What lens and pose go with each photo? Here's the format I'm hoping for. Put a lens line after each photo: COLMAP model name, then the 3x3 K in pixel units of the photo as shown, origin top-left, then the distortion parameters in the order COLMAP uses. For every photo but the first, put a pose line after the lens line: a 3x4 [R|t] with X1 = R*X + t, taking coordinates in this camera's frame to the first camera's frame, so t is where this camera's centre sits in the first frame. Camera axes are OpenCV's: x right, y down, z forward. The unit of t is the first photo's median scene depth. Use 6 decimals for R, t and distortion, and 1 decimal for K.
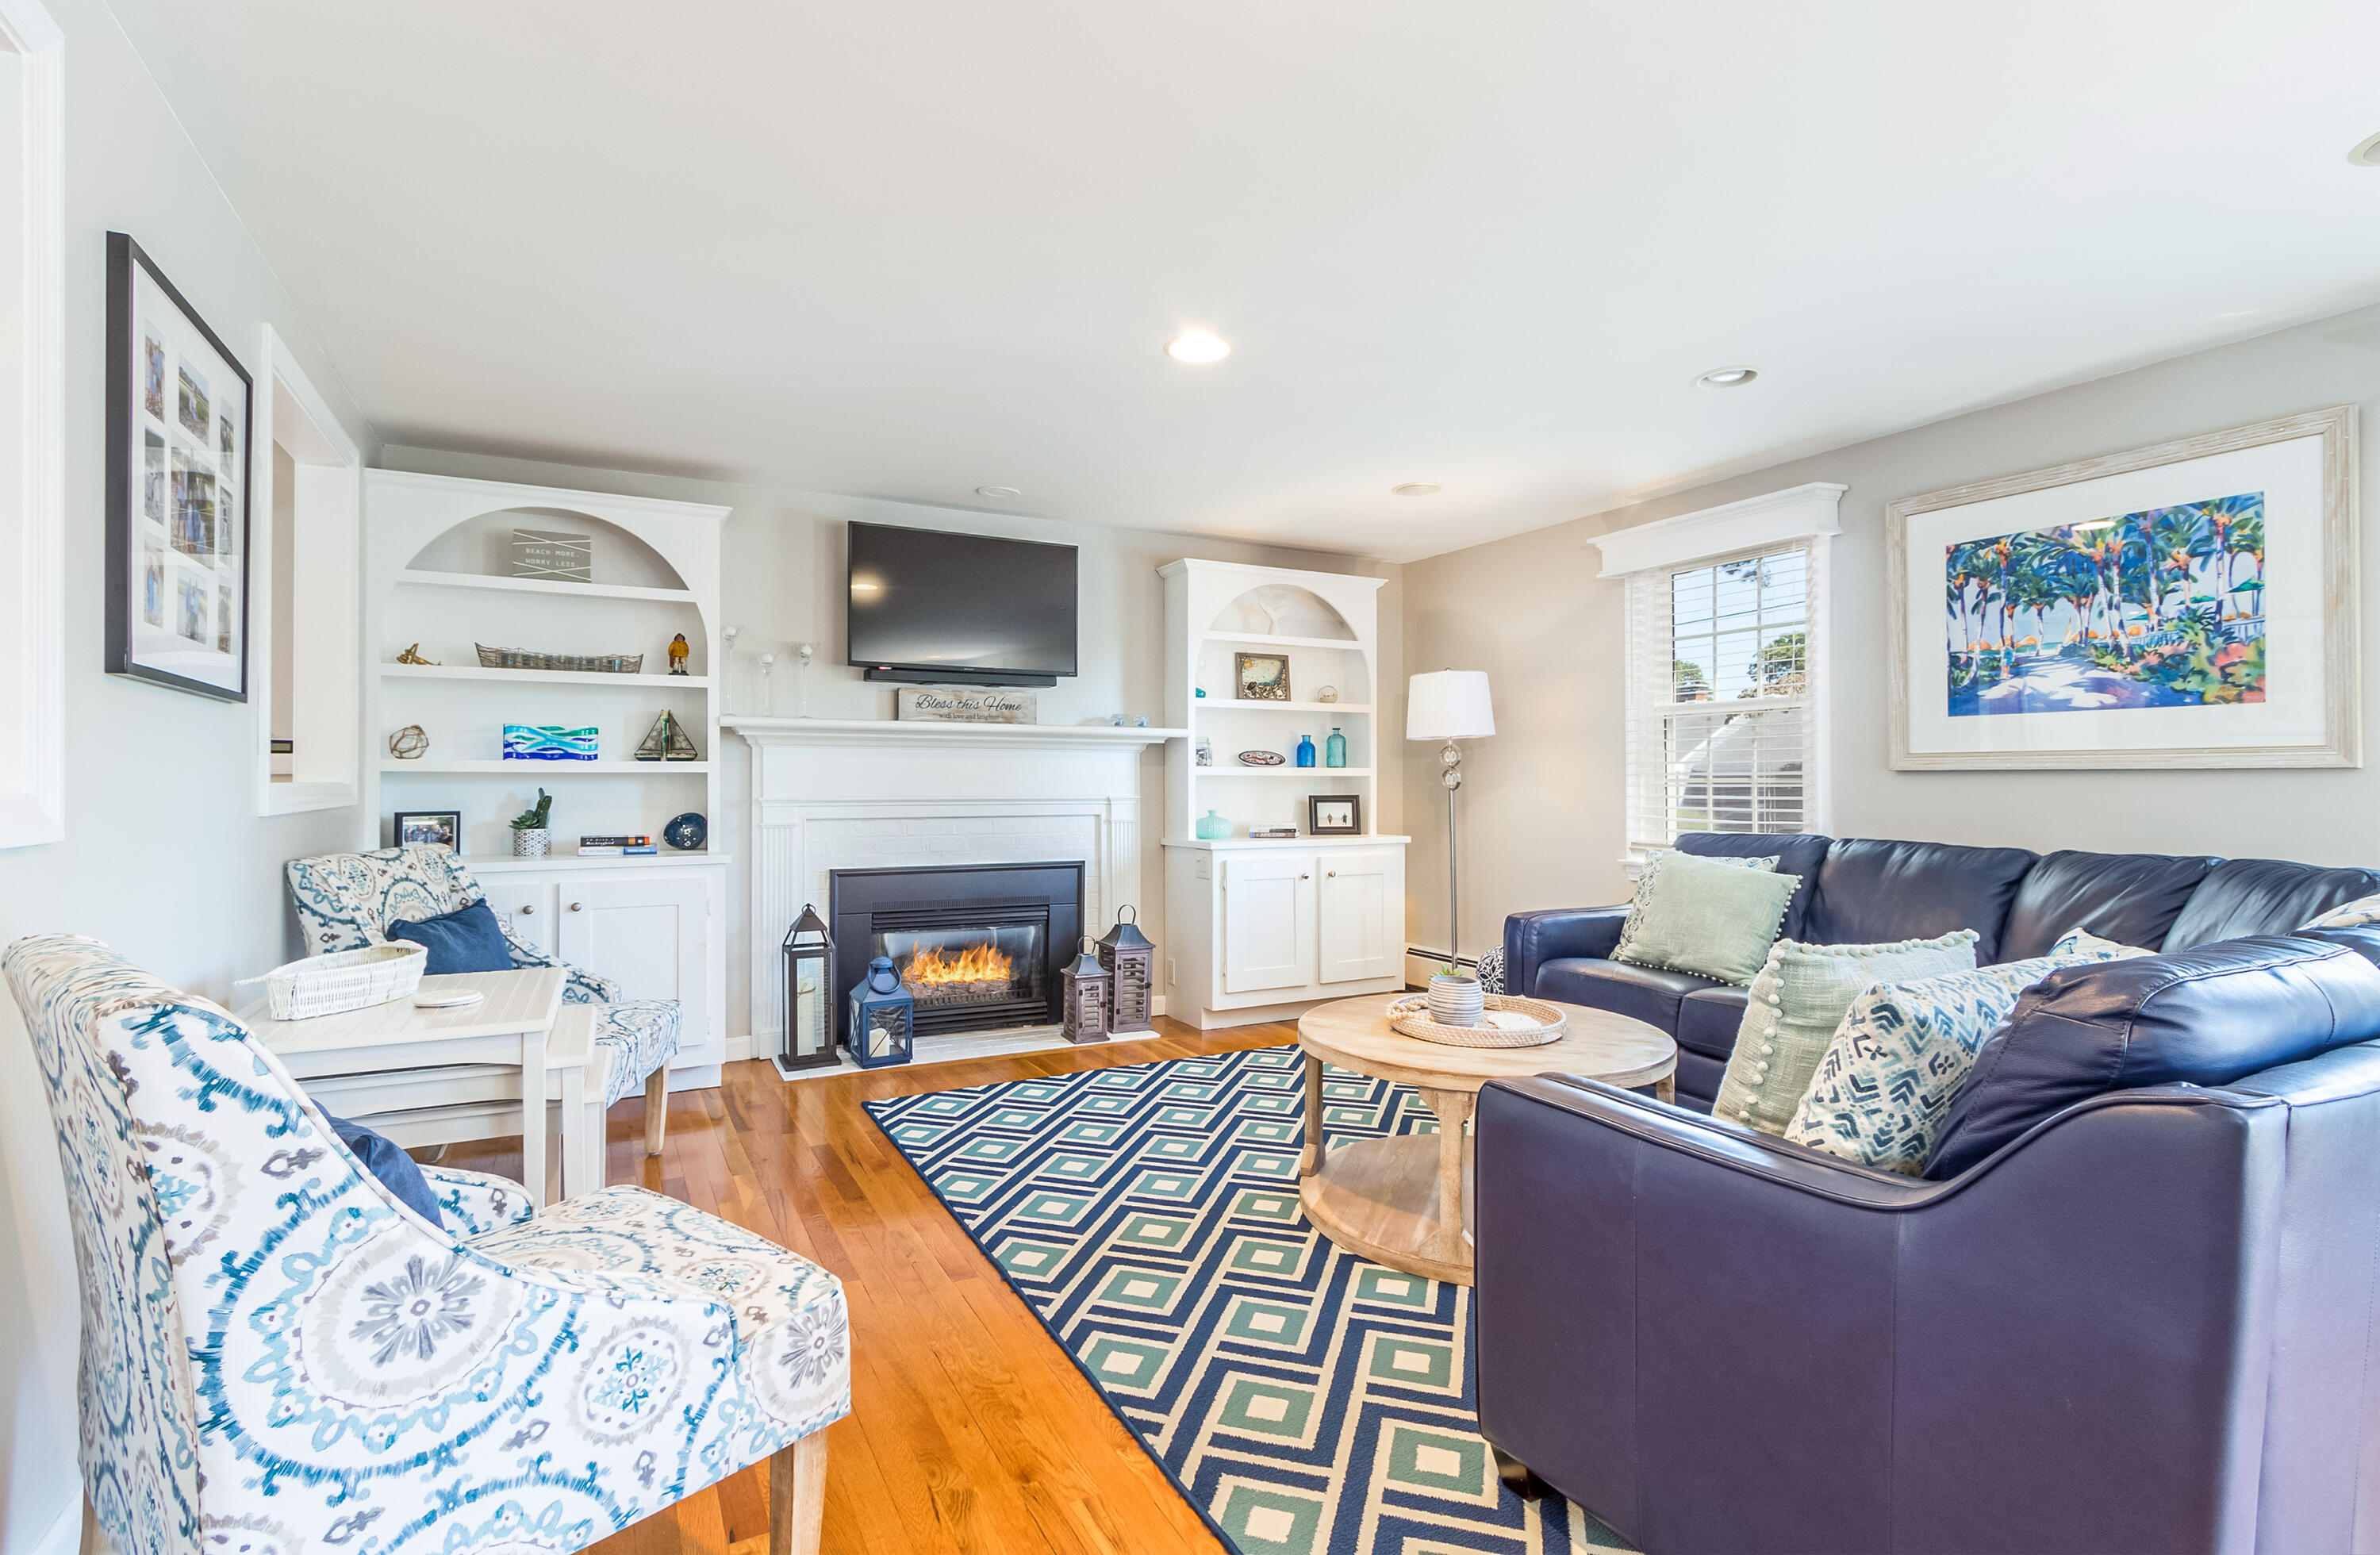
lens RADIAL K [[1101.3, 0, 1178.5], [0, 1101.3, 762.1], [0, 0, 1]] dist [0.002831, -0.000212]
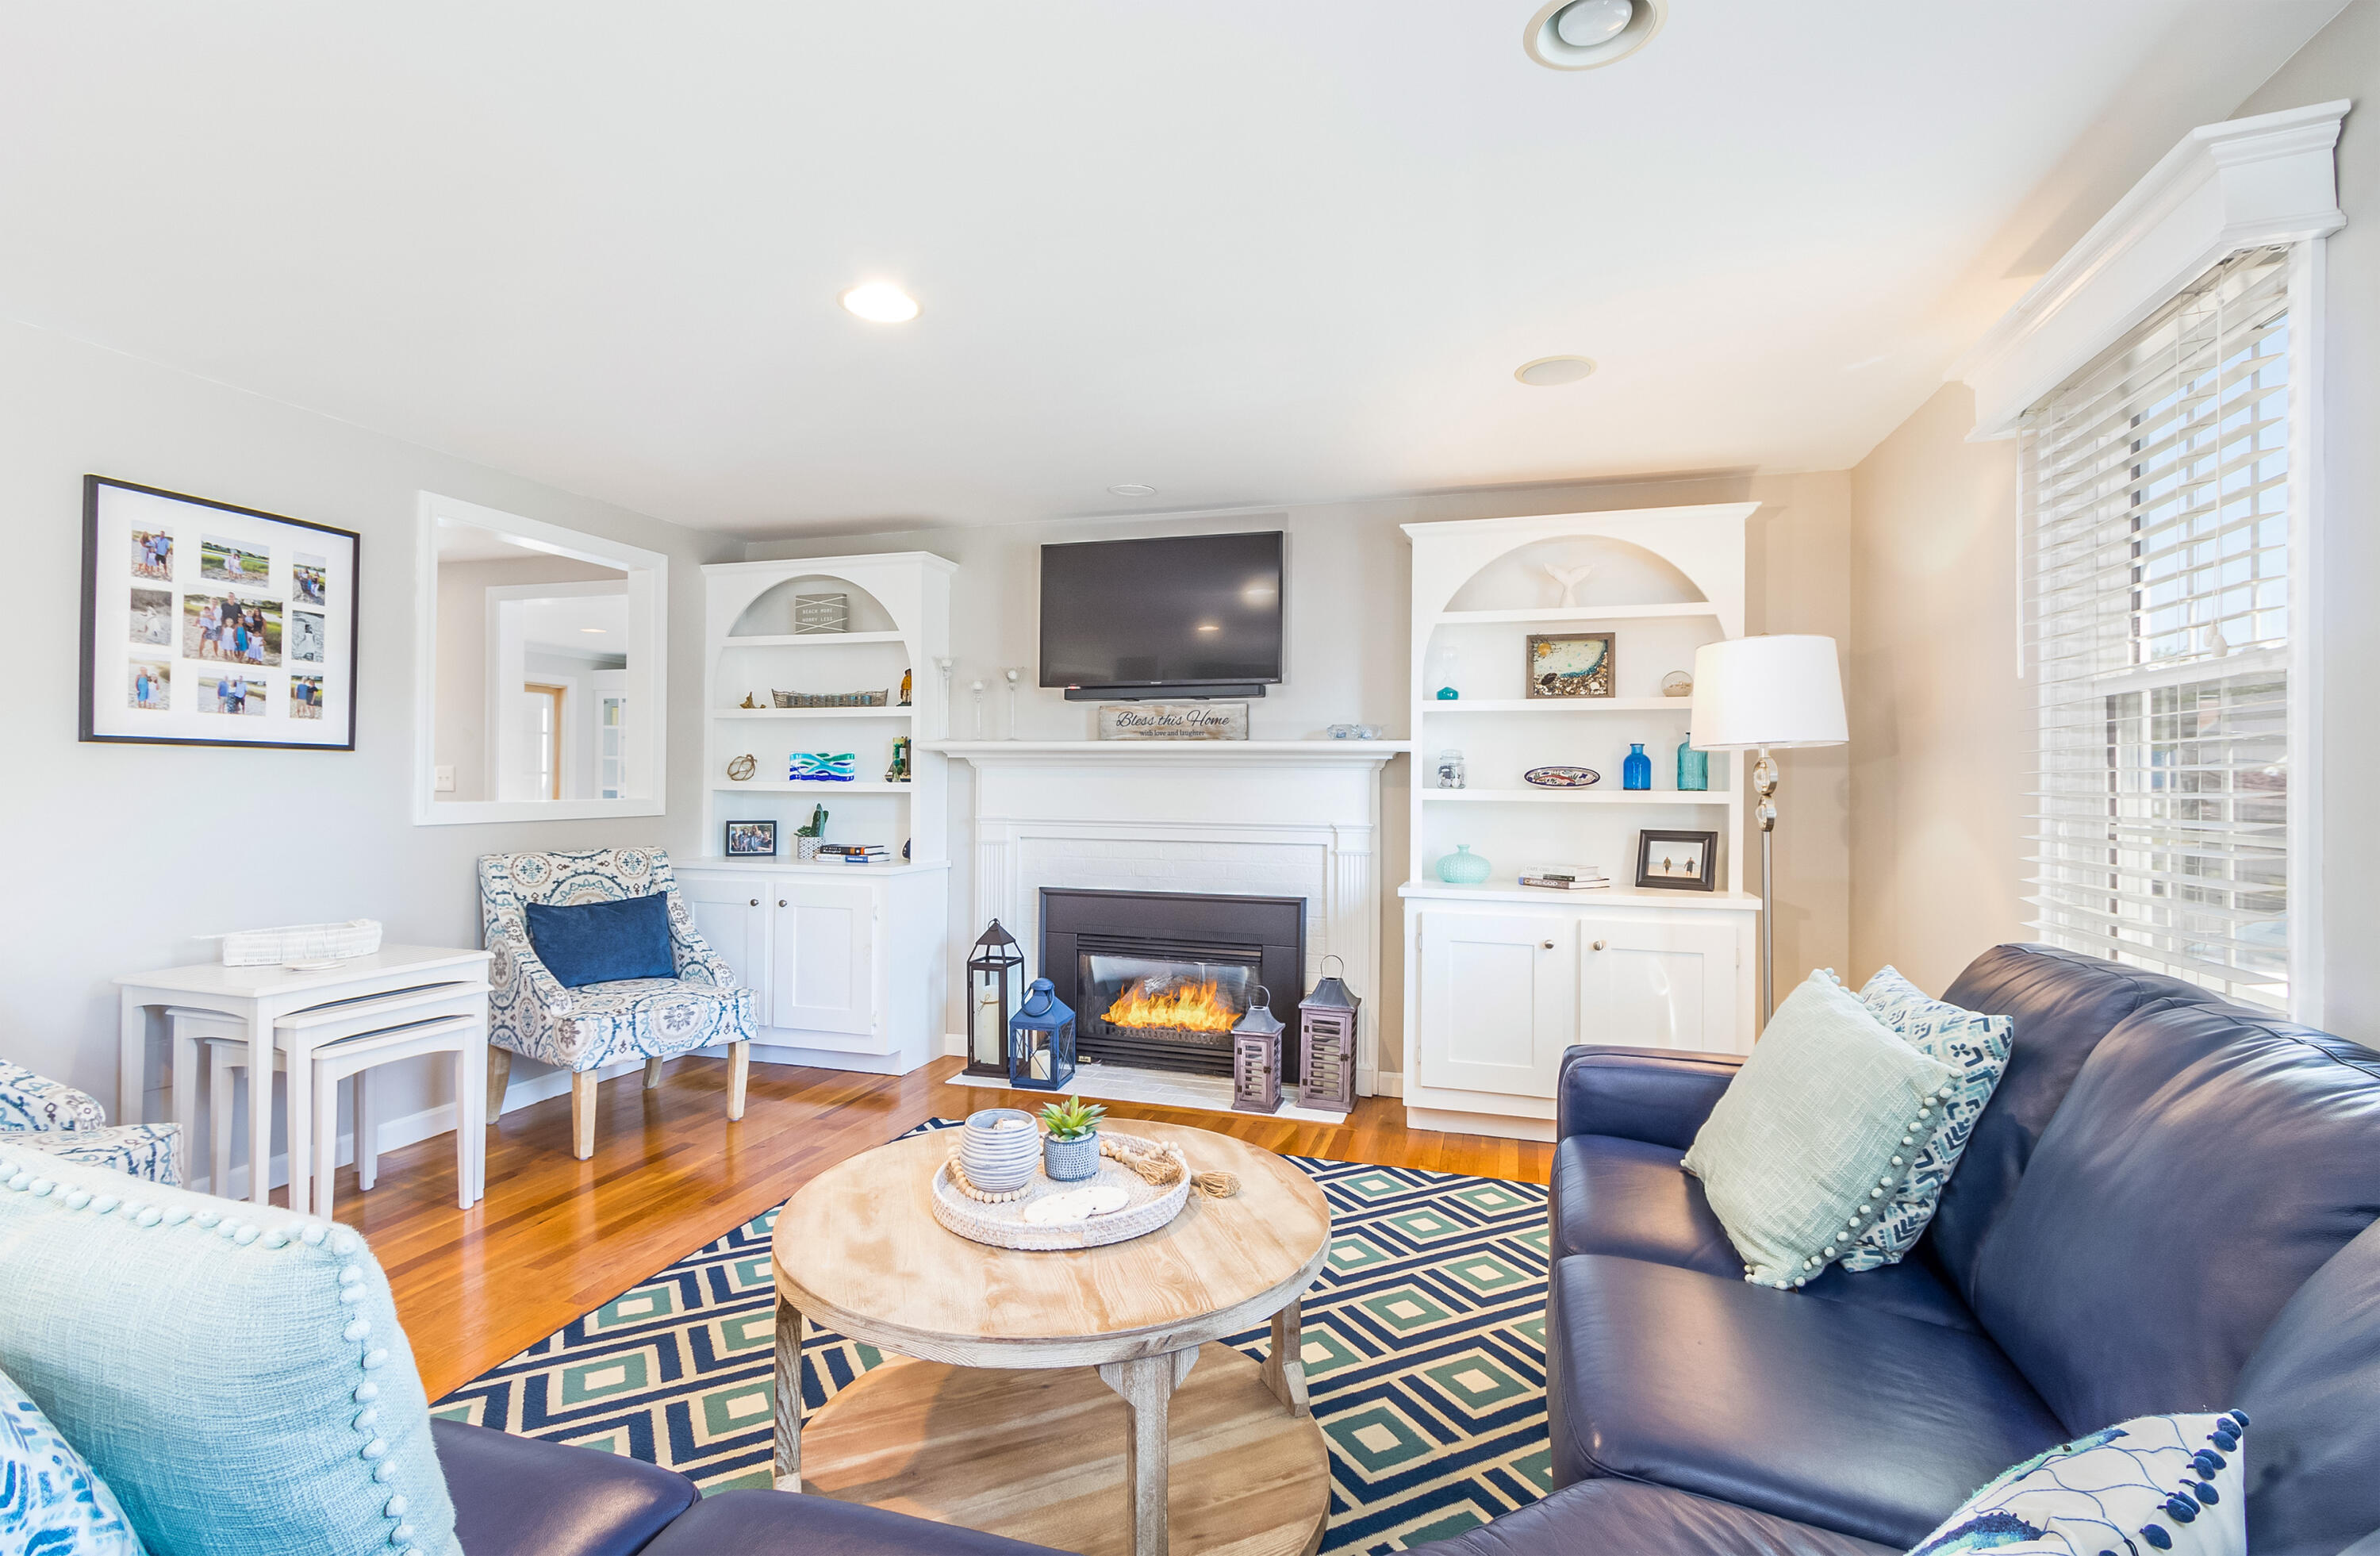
lens RADIAL K [[1101.3, 0, 1183.7], [0, 1101.3, 765.3], [0, 0, 1]] dist [0.002831, -0.000212]
pose [[0.707156, -0.004612, -0.707043, 0.462493], [0.003950, 0.999989, -0.002572, -0.011555], [0.707047, -0.000975, 0.707166, 0.337132]]
